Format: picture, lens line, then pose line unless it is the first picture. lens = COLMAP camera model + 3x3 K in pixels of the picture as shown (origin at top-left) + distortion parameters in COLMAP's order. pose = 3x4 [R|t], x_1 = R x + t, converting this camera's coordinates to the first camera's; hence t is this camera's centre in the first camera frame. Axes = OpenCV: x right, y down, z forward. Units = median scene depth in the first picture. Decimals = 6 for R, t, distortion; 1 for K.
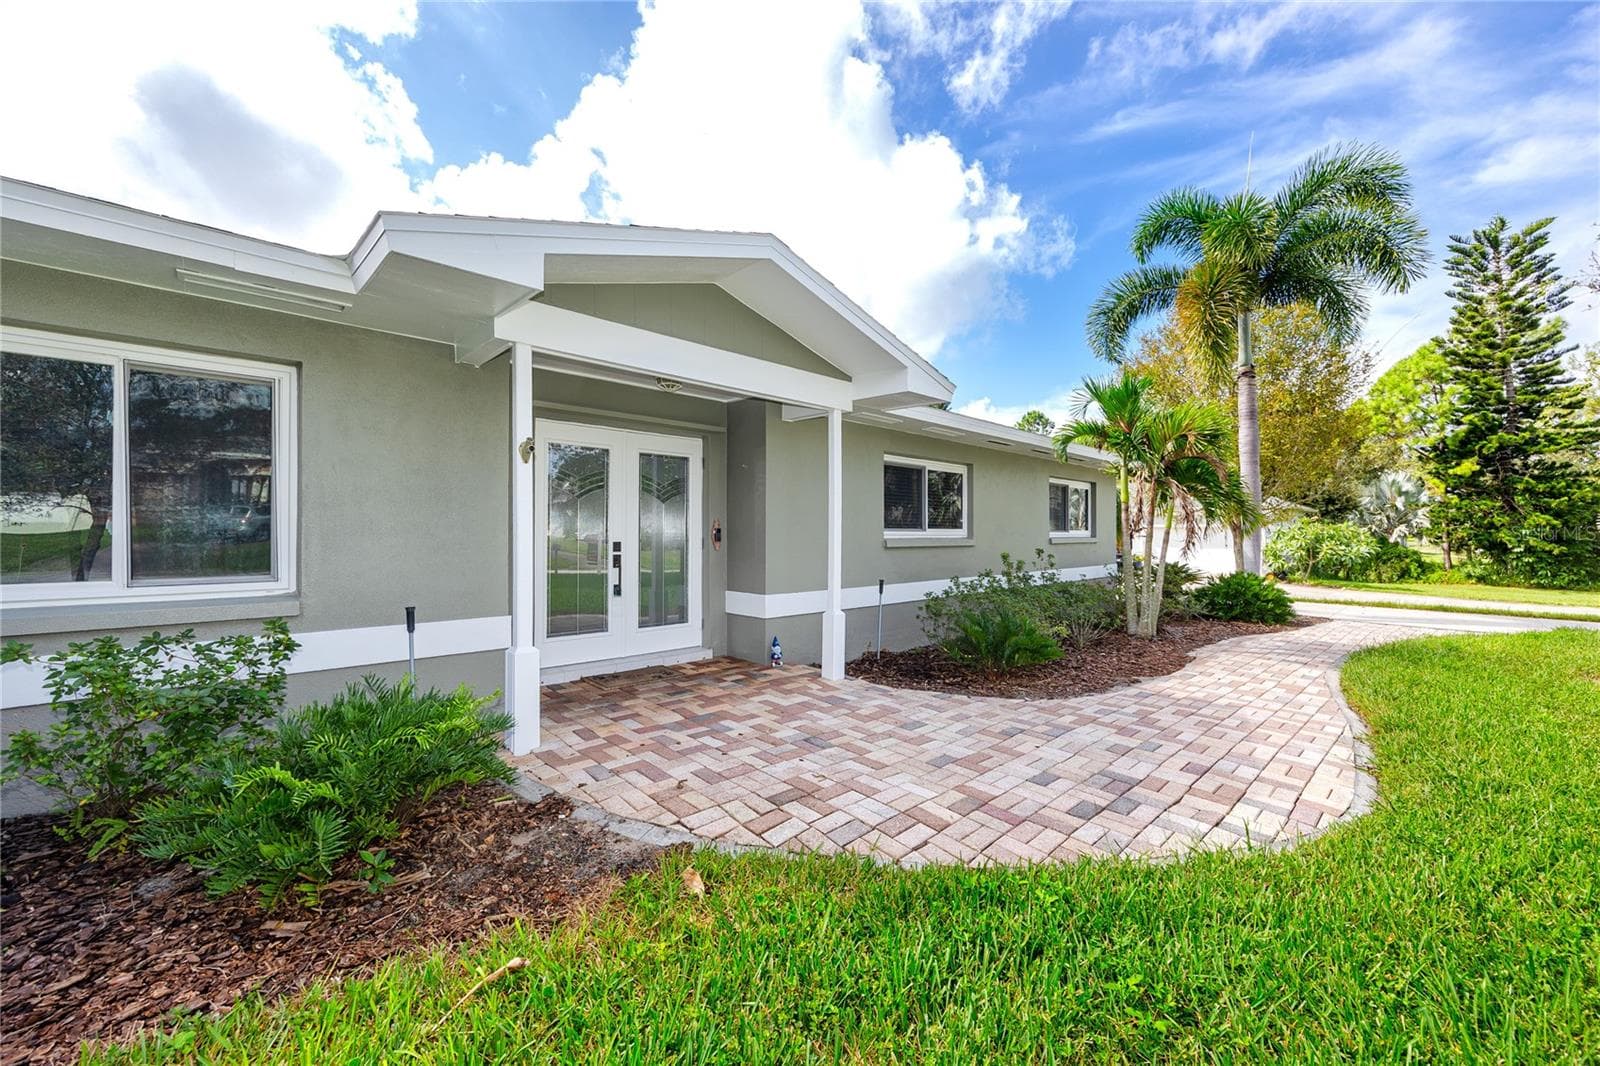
lens RADIAL K [[612.7, 0, 830.2], [0, 612.7, 530.8], [0, 0, 1]] dist [0.012931, -0.000048]
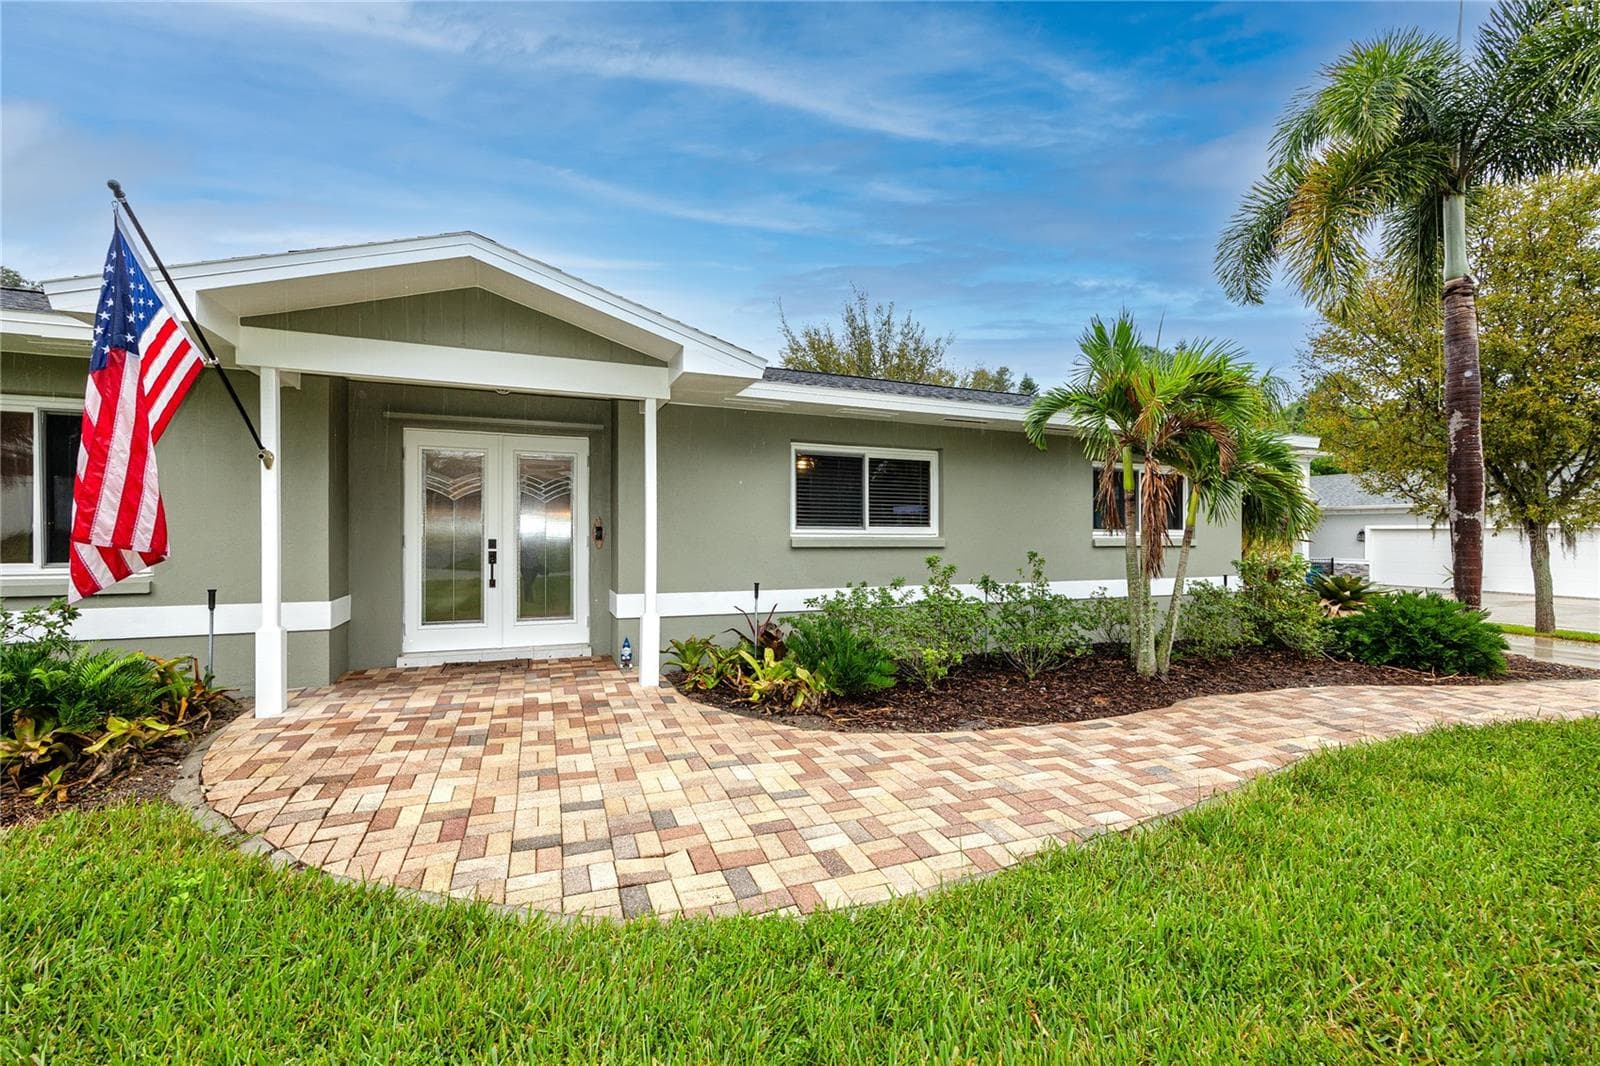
lens RADIAL K [[670.9, 0, 858.7], [0, 670.9, 548.5], [0, 0, 1]] dist [0.002104, 0.000088]
pose [[0.916203, 0.007021, -0.400652, 0.919178], [0.004506, 0.999603, 0.027820, 0.005486], [0.400689, -0.027294, 0.915808, 0.237183]]
